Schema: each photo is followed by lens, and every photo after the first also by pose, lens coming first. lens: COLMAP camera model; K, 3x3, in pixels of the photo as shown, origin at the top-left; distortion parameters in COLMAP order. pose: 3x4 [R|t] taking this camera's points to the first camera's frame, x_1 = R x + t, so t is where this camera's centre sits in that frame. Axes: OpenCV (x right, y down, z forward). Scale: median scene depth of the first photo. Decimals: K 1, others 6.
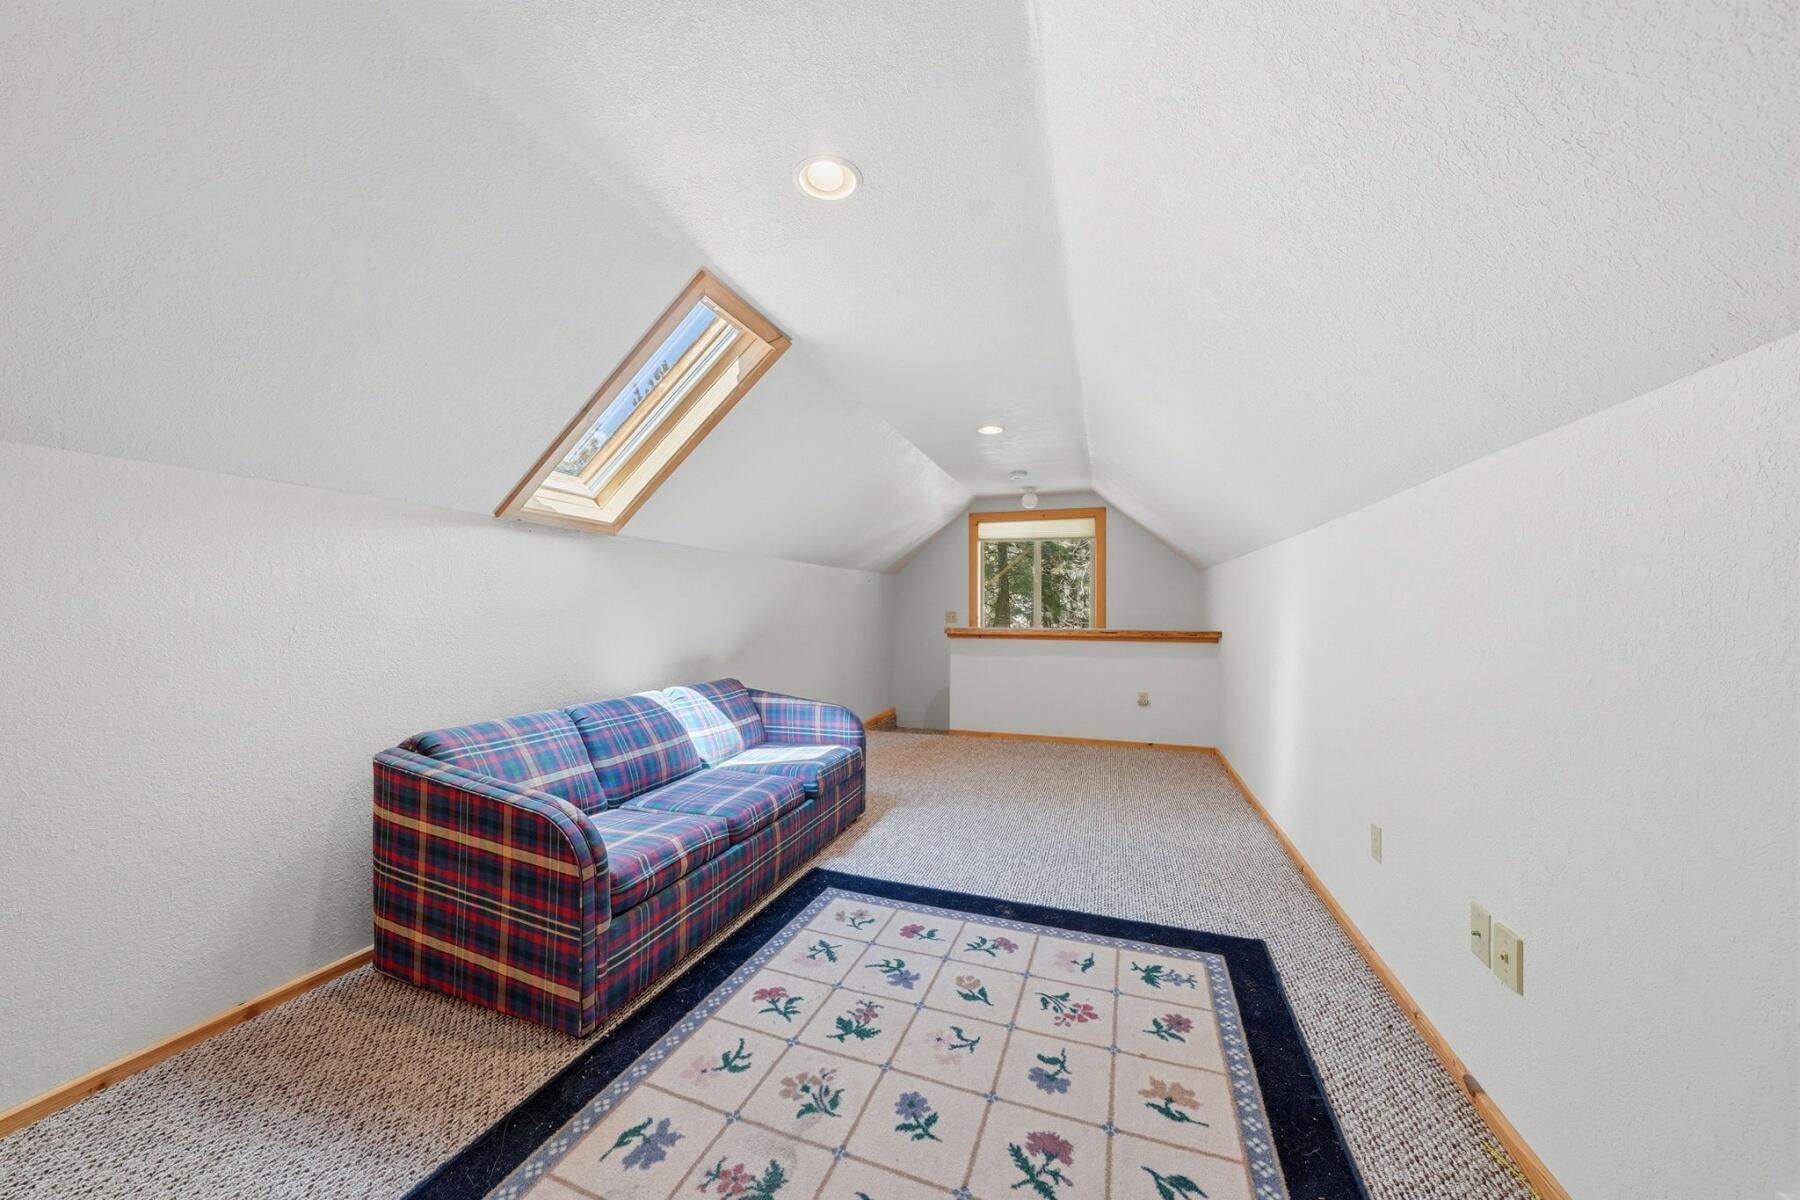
lens RADIAL K [[630.7, 0, 897.0], [0, 630.7, 593.7], [0, 0, 1]] dist [-0.028800, 0.005830]
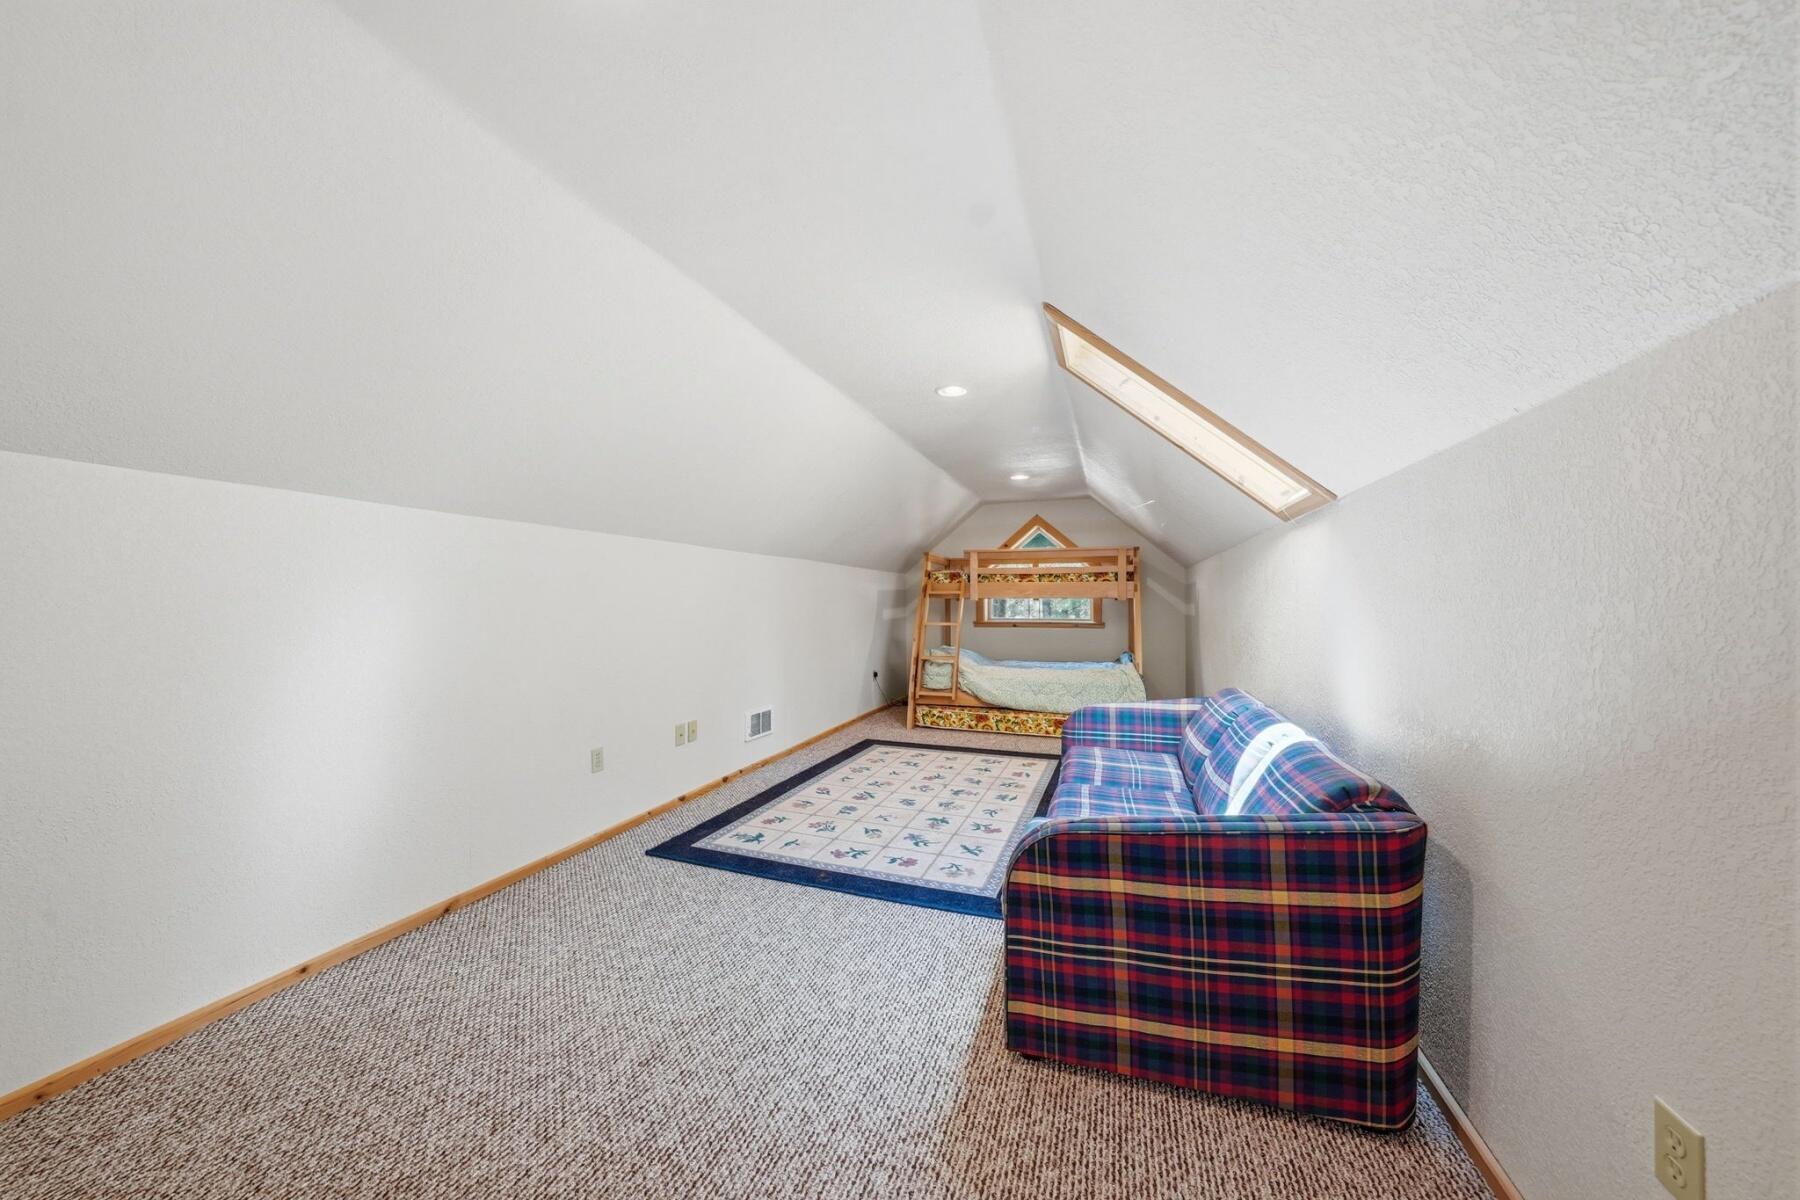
lens RADIAL K [[630.7, 0, 897.0], [0, 630.7, 593.7], [0, 0, 1]] dist [-0.028800, 0.005830]
pose [[-0.999991, 0.001100, 0.004165, 0.042772], [0.000938, 0.999251, -0.038698, 0.056648], [-0.004205, -0.038694, -0.999242, 2.414238]]
